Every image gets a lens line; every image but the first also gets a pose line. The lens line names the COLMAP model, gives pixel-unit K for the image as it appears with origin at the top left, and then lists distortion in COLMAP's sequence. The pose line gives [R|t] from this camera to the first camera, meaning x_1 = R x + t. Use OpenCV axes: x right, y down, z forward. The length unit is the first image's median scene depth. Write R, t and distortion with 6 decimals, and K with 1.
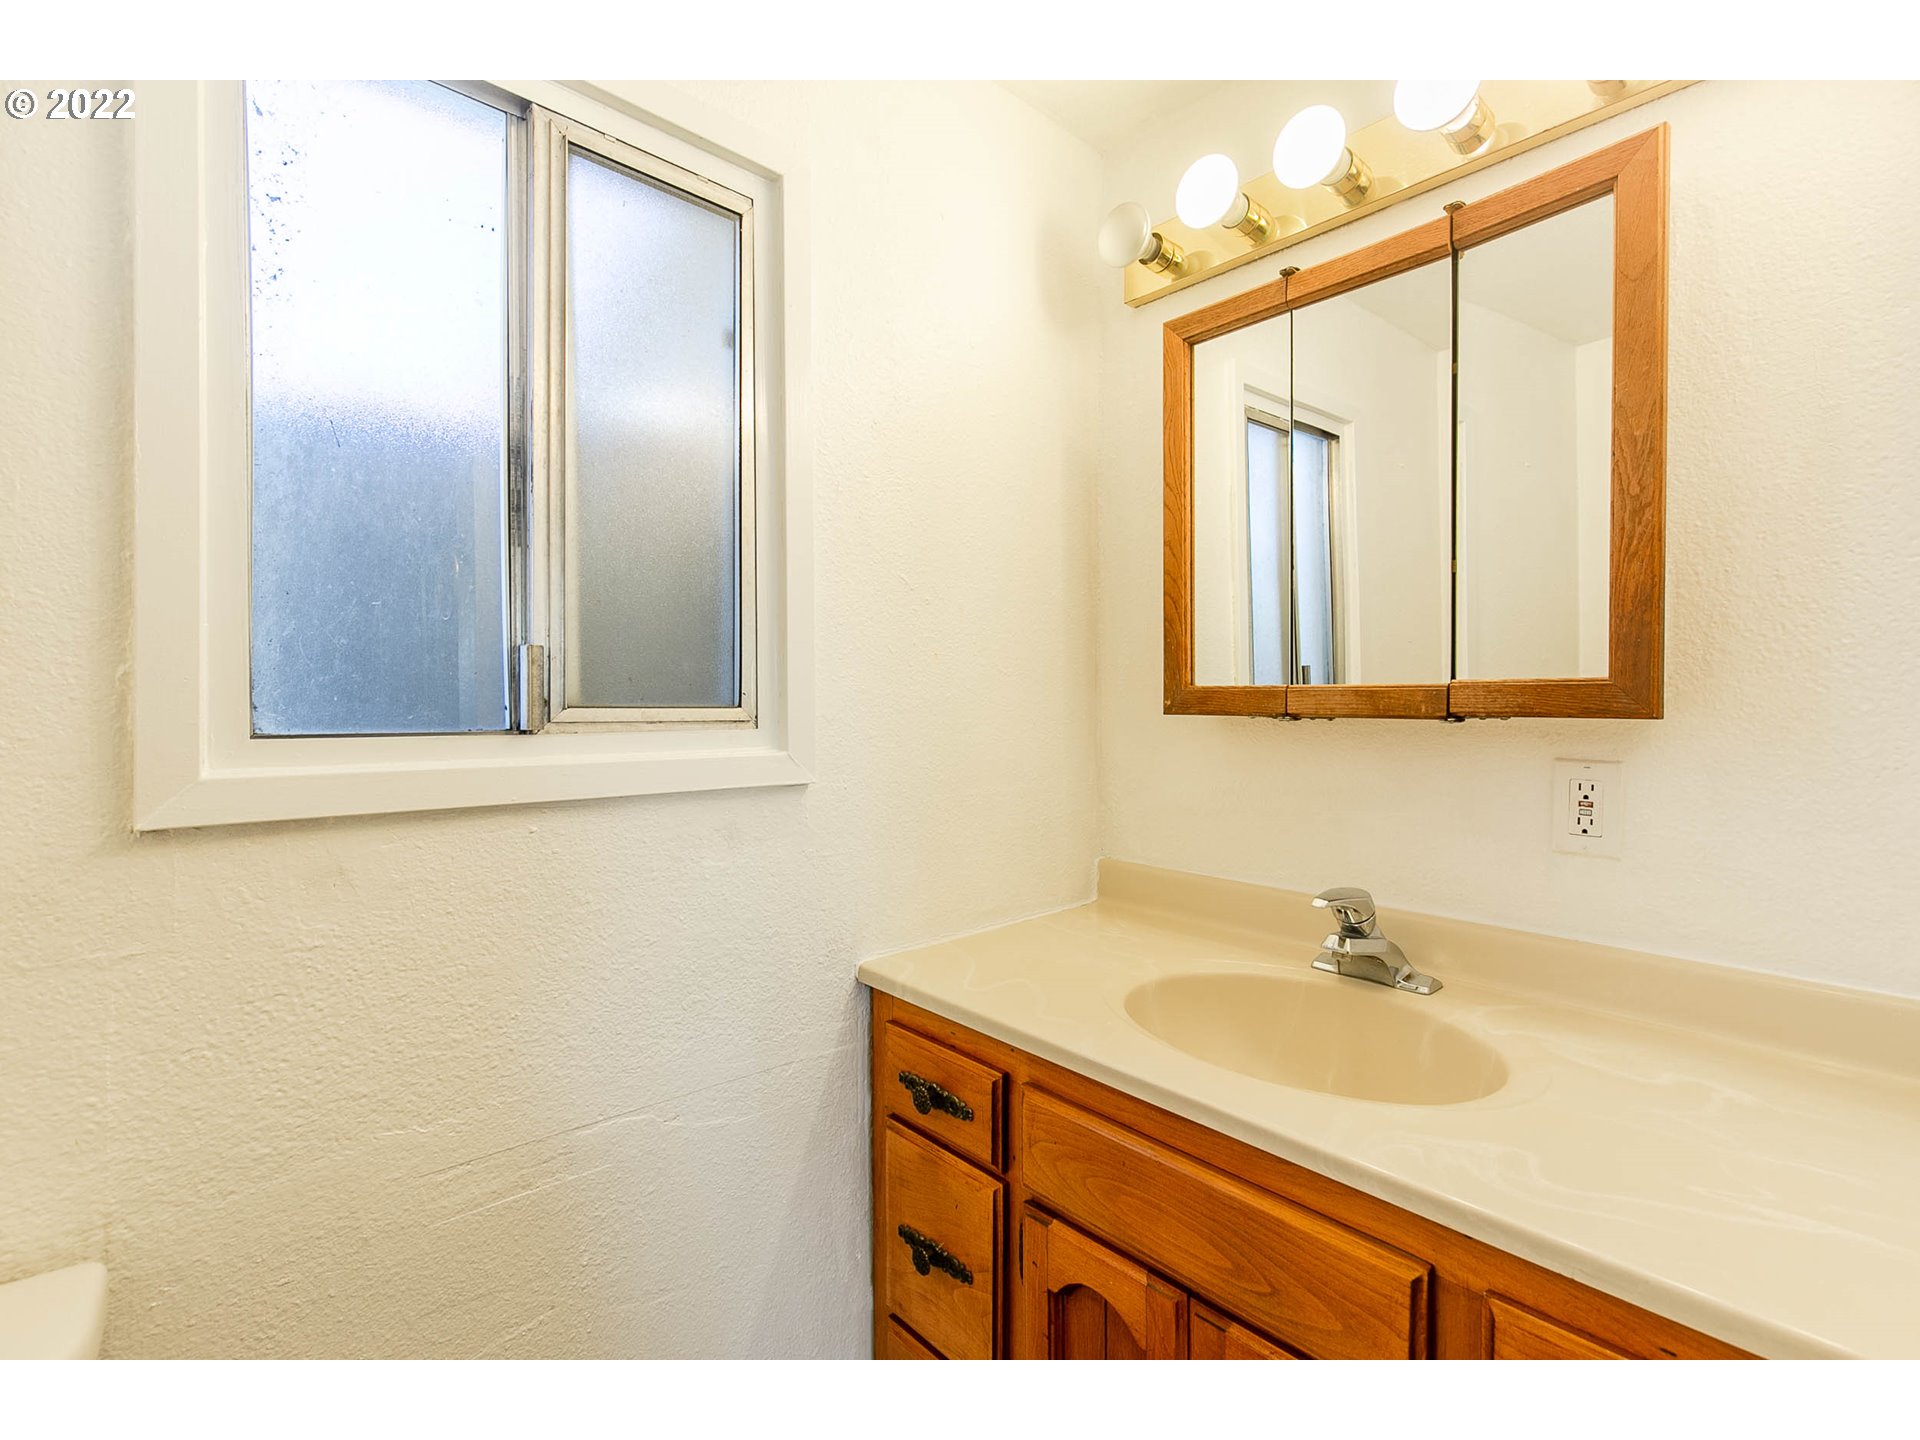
lens RADIAL K [[886.8, 0, 967.9], [0, 886.8, 717.6], [0, 0, 1]] dist [0.008357, 0.000073]
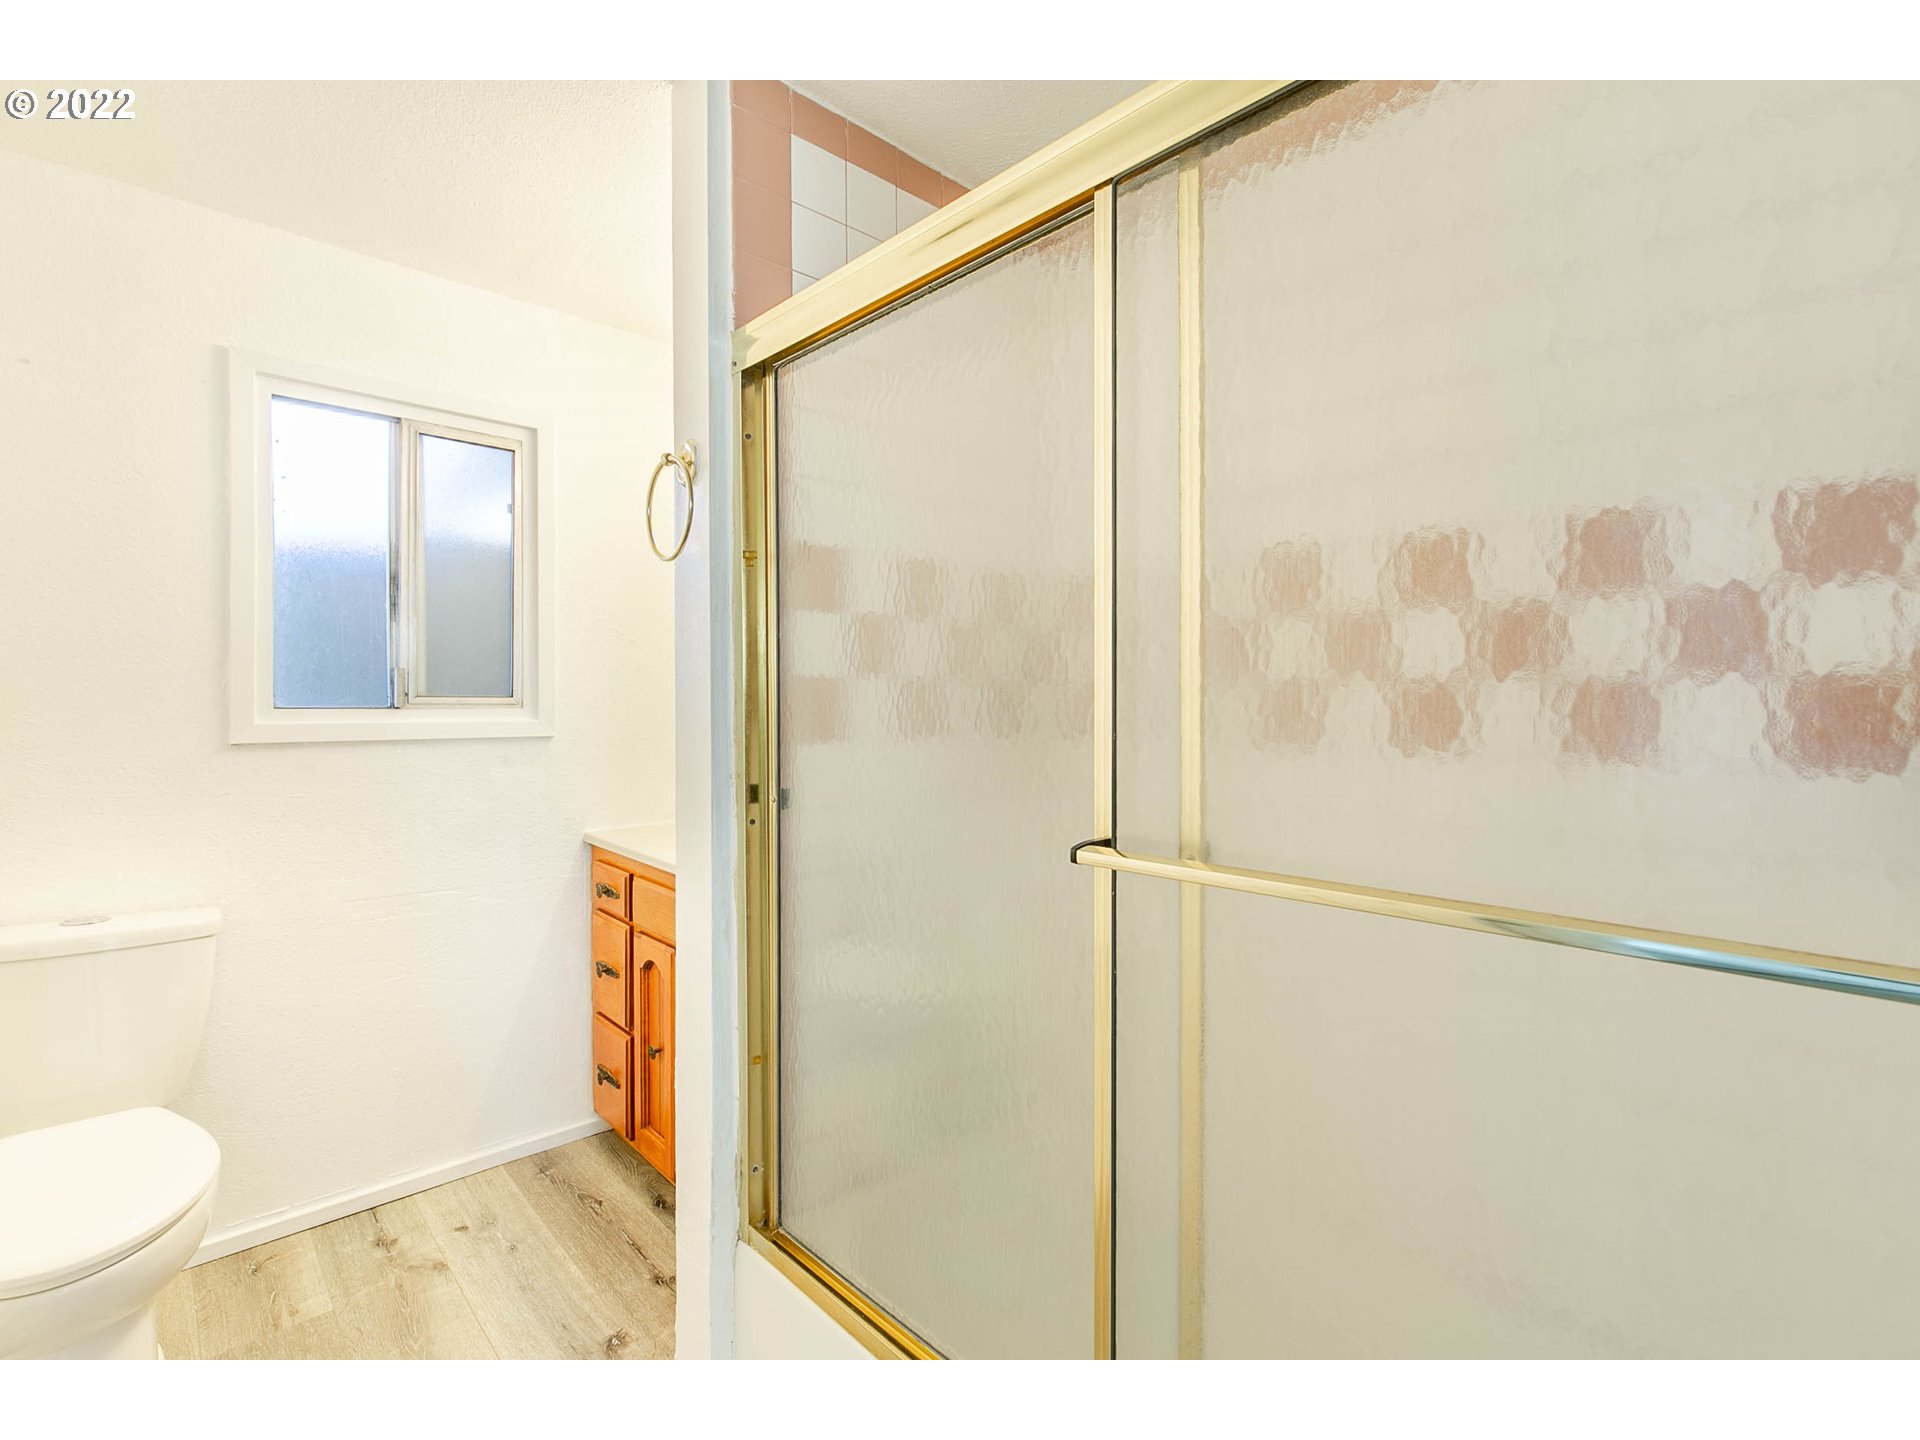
lens RADIAL K [[886.8, 0, 951.7], [0, 886.8, 713.2], [0, 0, 1]] dist [0.008357, 0.000073]
pose [[0.999715, 0.012277, 0.020461, 0.754208], [-0.012489, 0.999869, 0.010293, -0.009220], [-0.020332, -0.010546, 0.999738, -1.112959]]
